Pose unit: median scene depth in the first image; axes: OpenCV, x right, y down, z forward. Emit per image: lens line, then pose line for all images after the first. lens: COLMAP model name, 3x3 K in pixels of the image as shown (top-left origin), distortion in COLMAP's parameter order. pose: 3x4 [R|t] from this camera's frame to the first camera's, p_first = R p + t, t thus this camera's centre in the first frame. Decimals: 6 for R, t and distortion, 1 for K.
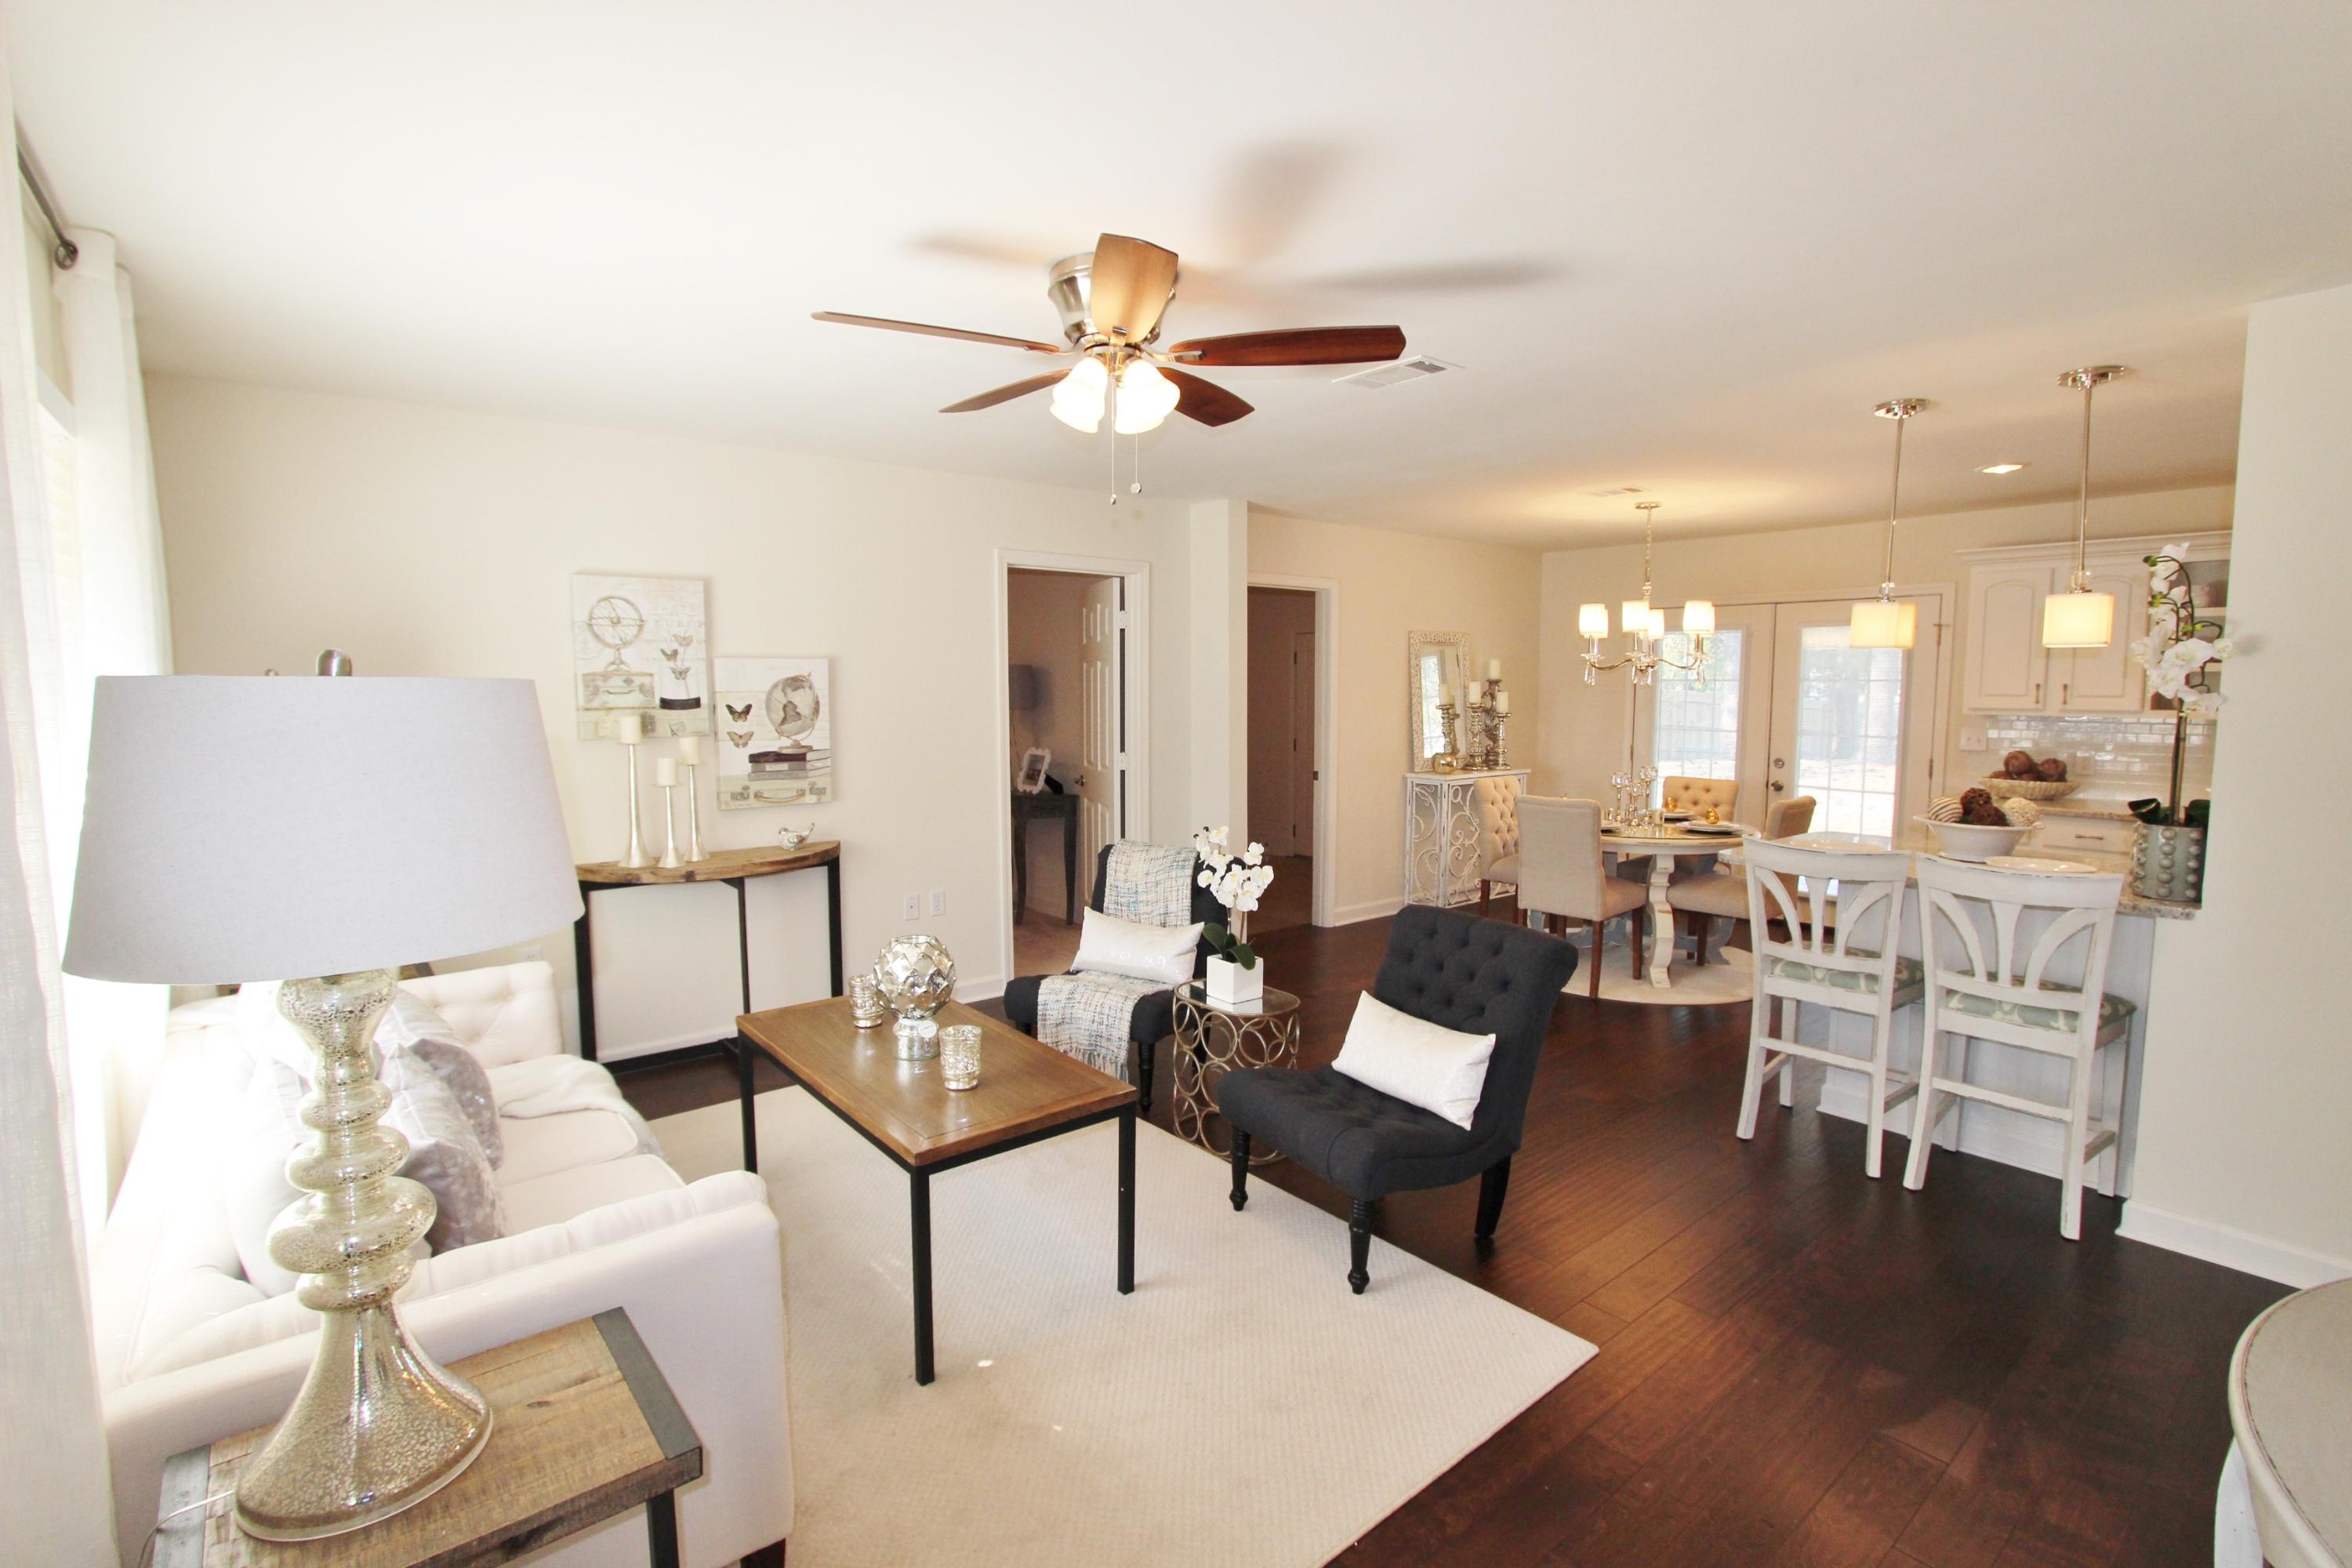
lens RADIAL K [[1086.6, 0, 1197.7], [0, 1086.6, 797.5], [0, 0, 1]] dist [-0.019803, 0.002470]
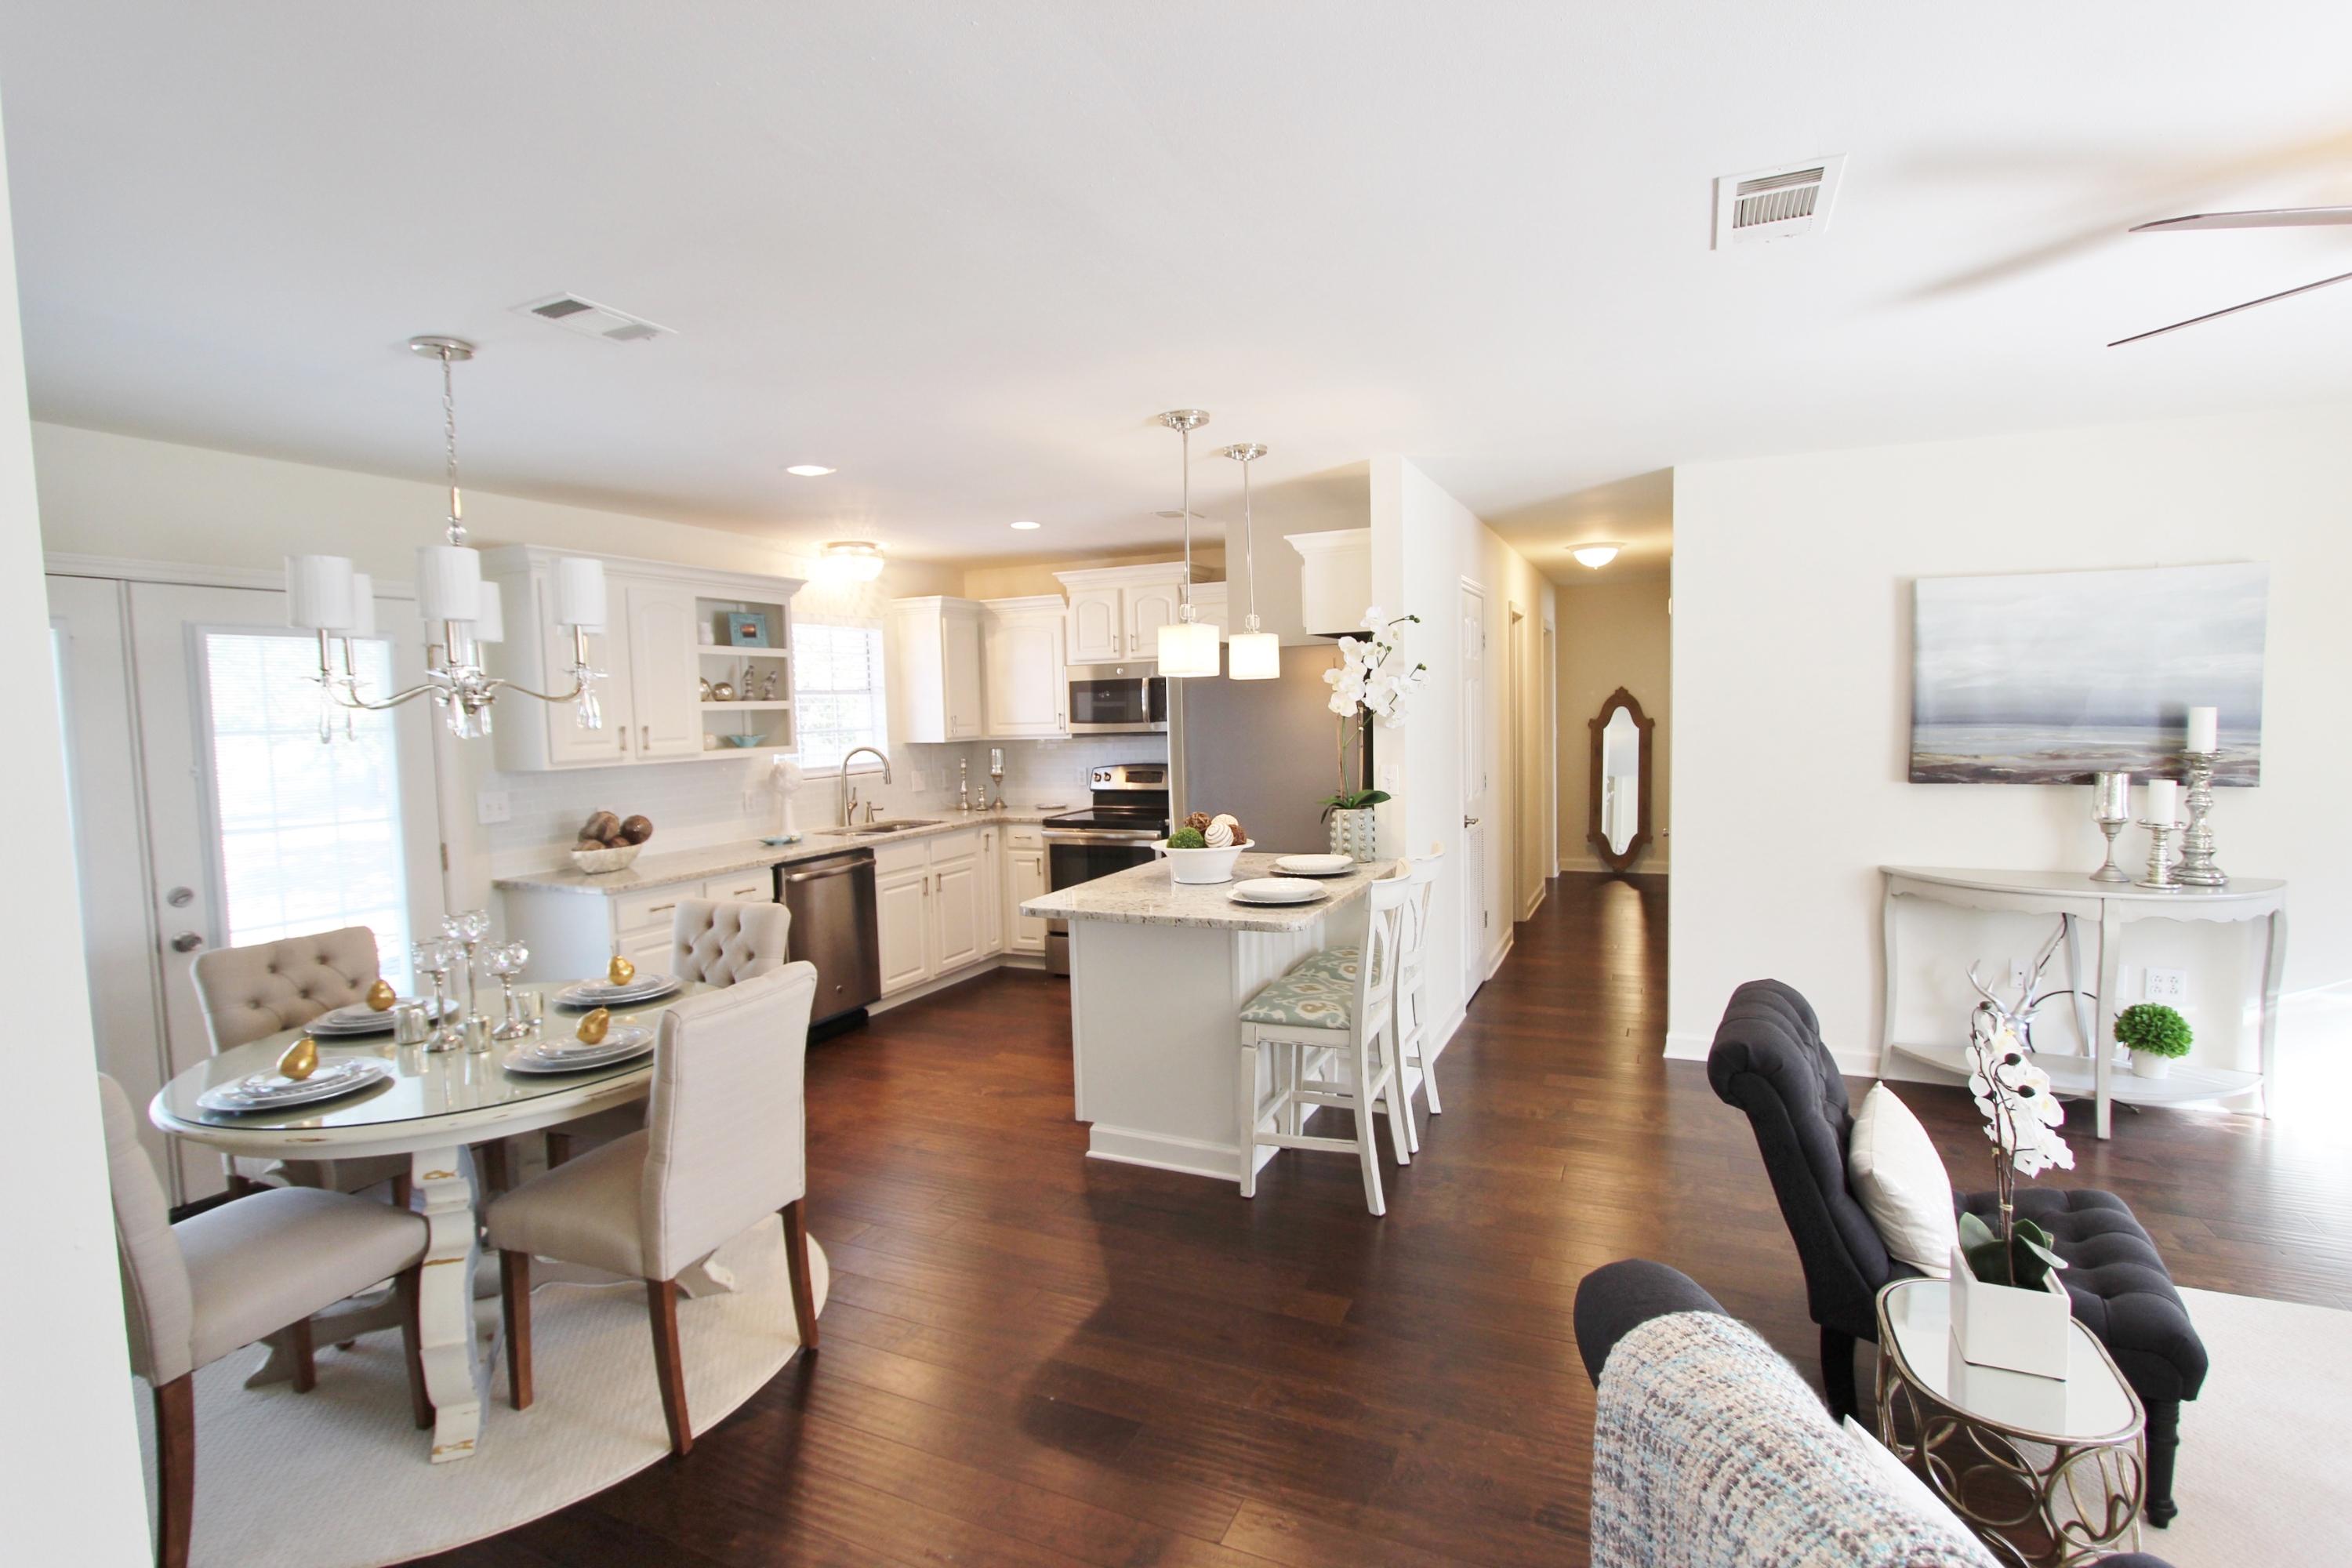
lens RADIAL K [[1086.6, 0, 1182.1], [0, 1086.6, 781.6], [0, 0, 1]] dist [-0.019803, 0.002470]
pose [[-0.434621, -0.050550, 0.899194, -0.173553], [0.119693, 0.986325, 0.113302, -0.133587], [-0.892624, 0.156871, -0.422627, 1.220919]]
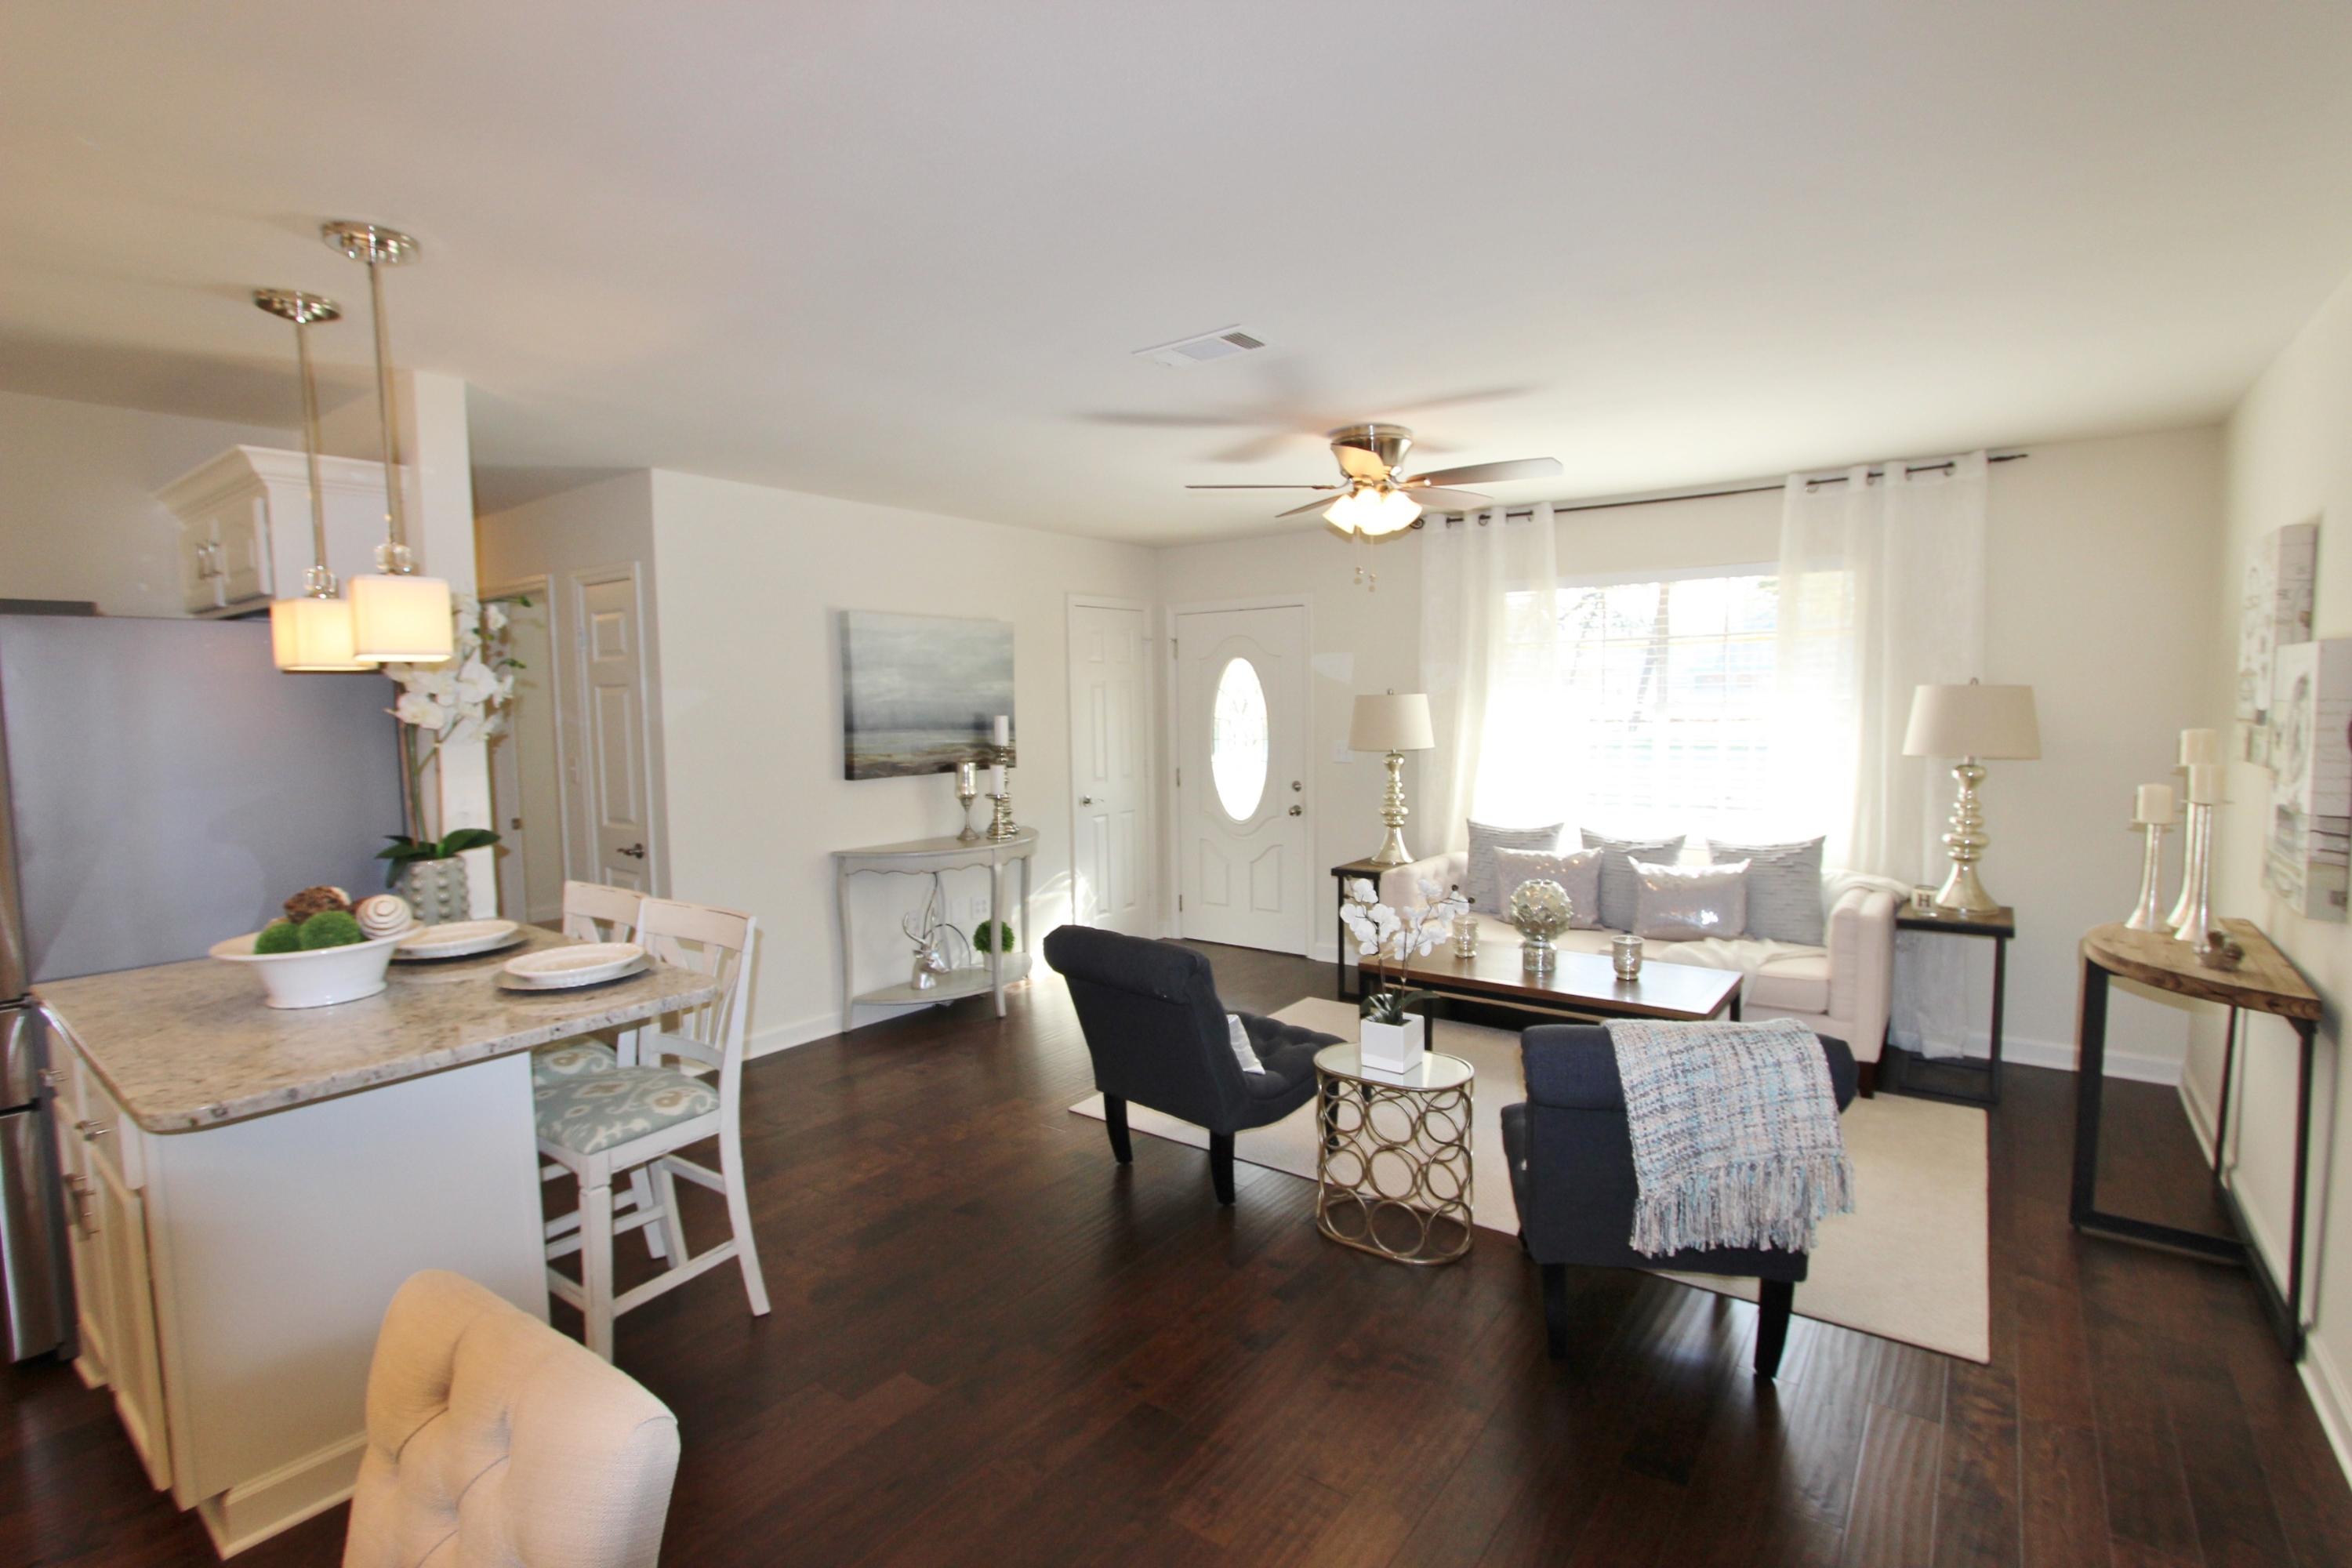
lens RADIAL K [[1086.6, 0, 1190.3], [0, 1086.6, 779.9], [0, 0, 1]] dist [-0.019803, 0.002470]
pose [[-0.973755, 0.033965, -0.225050, 0.305726], [-0.006958, 0.983898, 0.178596, -0.155480], [0.227493, 0.175475, -0.957839, 1.429918]]
